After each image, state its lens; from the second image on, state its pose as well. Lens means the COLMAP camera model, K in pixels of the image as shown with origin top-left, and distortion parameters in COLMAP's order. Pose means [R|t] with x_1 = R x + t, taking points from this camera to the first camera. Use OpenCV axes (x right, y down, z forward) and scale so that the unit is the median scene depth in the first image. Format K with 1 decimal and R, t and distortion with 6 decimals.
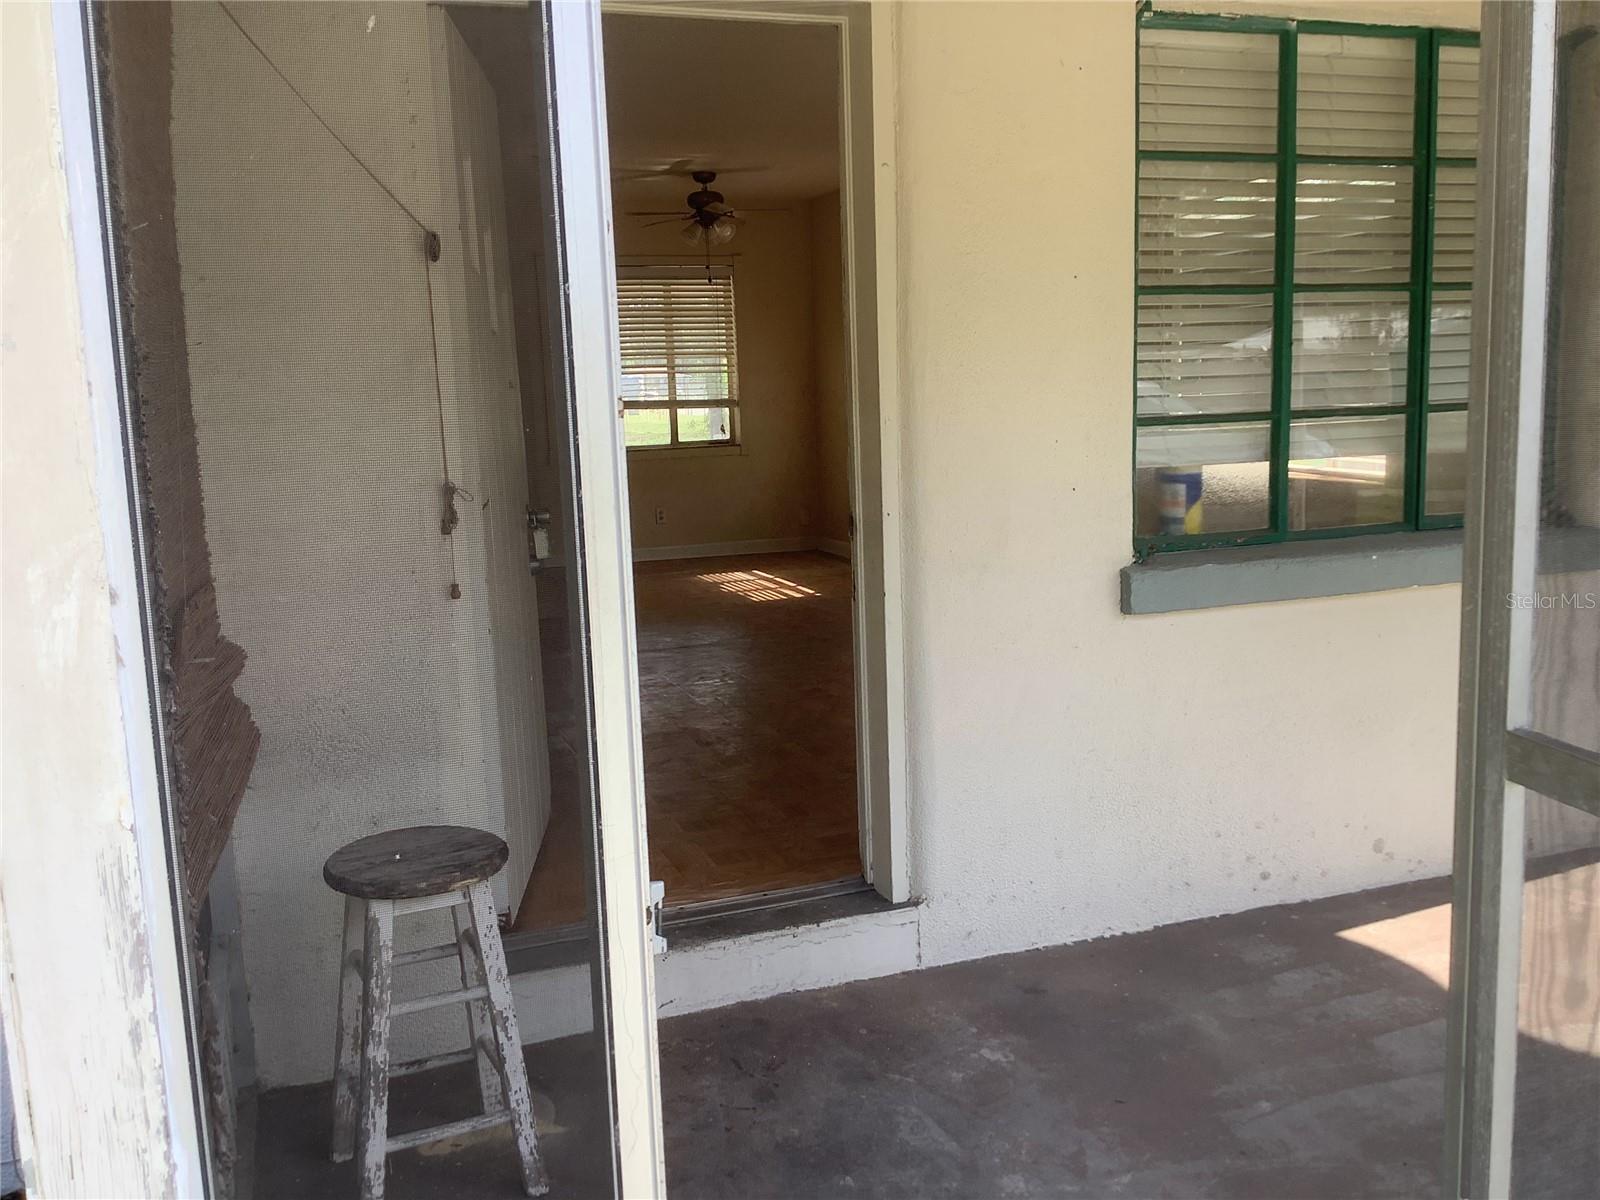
lens RADIAL K [[1442.0, 0, 800.0], [0, 1442.0, 600.0], [0, 0, 1]] dist [0.149339, -0.340036]
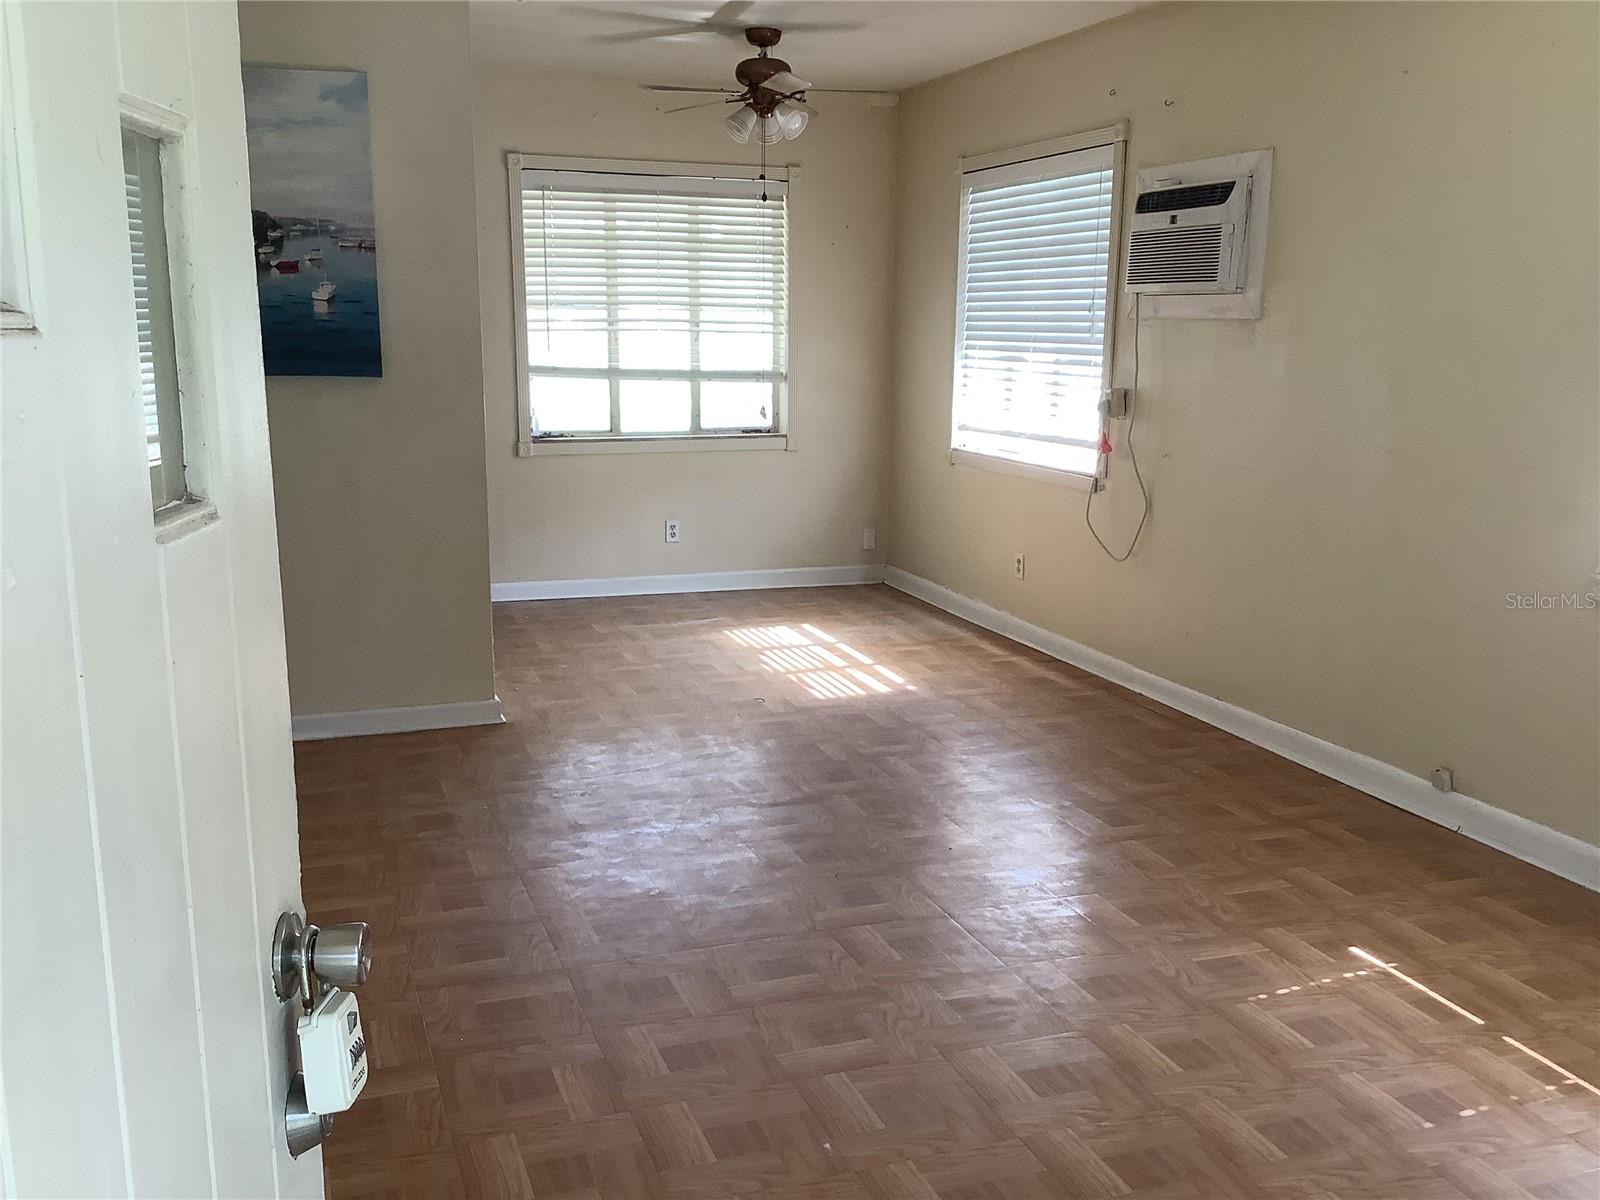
lens RADIAL K [[1440.1, 0, 797.7], [0, 1440.1, 645.8], [0, 0, 1]] dist [0.133870, -0.339783]
pose [[0.999113, 0.041811, 0.004947, -0.035231], [-0.042054, 0.996694, 0.069516, -0.053840], [-0.002024, -0.069662, 0.997569, 0.275756]]
